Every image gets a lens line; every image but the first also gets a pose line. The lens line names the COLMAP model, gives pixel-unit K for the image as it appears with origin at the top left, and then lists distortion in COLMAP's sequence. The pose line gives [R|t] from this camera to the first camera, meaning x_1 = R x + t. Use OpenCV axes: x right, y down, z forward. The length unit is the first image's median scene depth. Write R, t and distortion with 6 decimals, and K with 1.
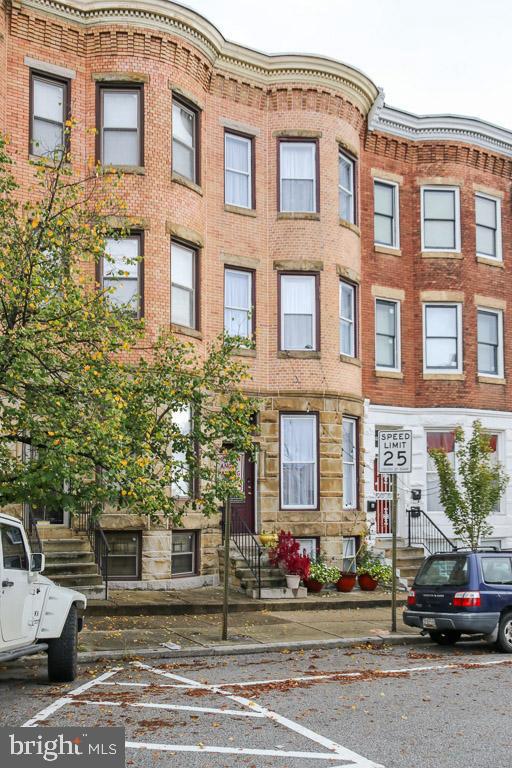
lens RADIAL K [[1007.4, 0, 256.0], [0, 1007.4, 384.0], [0, 0, 1]] dist [-0.000636, 0.074929]
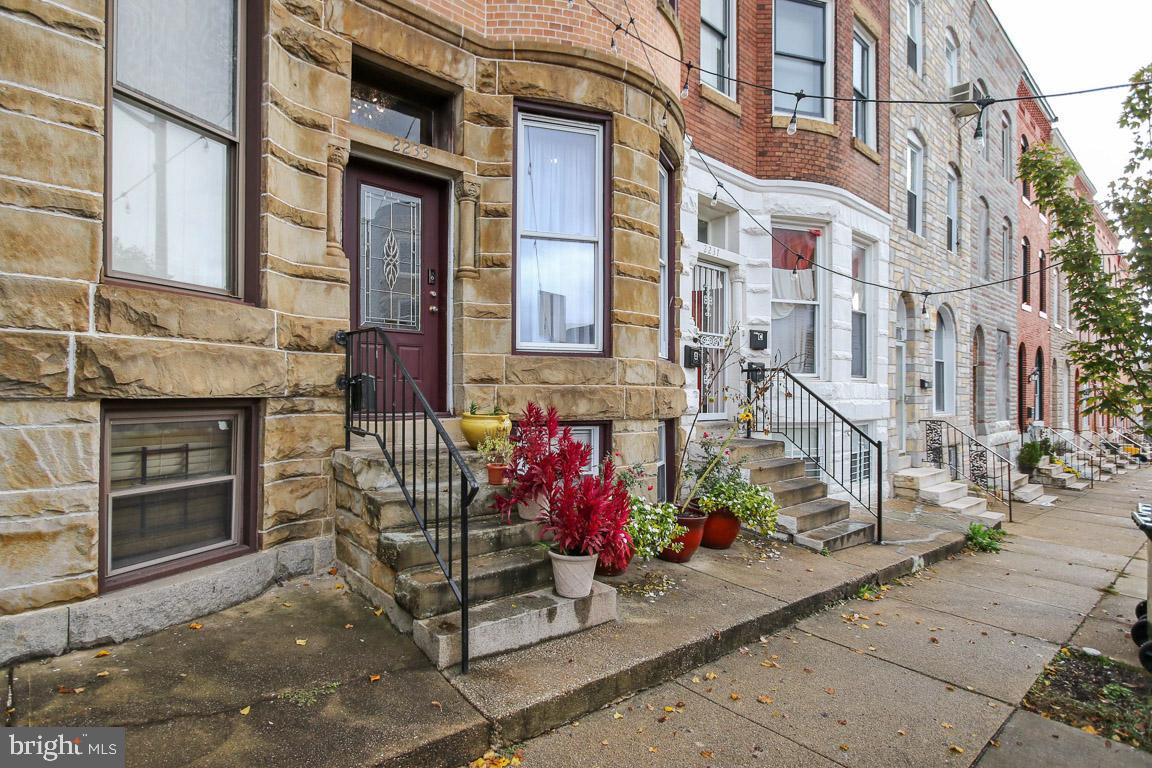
lens RADIAL K [[632.6, 0, 576.0], [0, 632.6, 384.0], [0, 0, 1]] dist [-0.004877, -0.000658]
pose [[0.979178, 0.011432, 0.202683, -0.001658], [-0.032774, 0.994218, 0.102256, 0.108548], [-0.200342, -0.106770, 0.973891, 0.738620]]
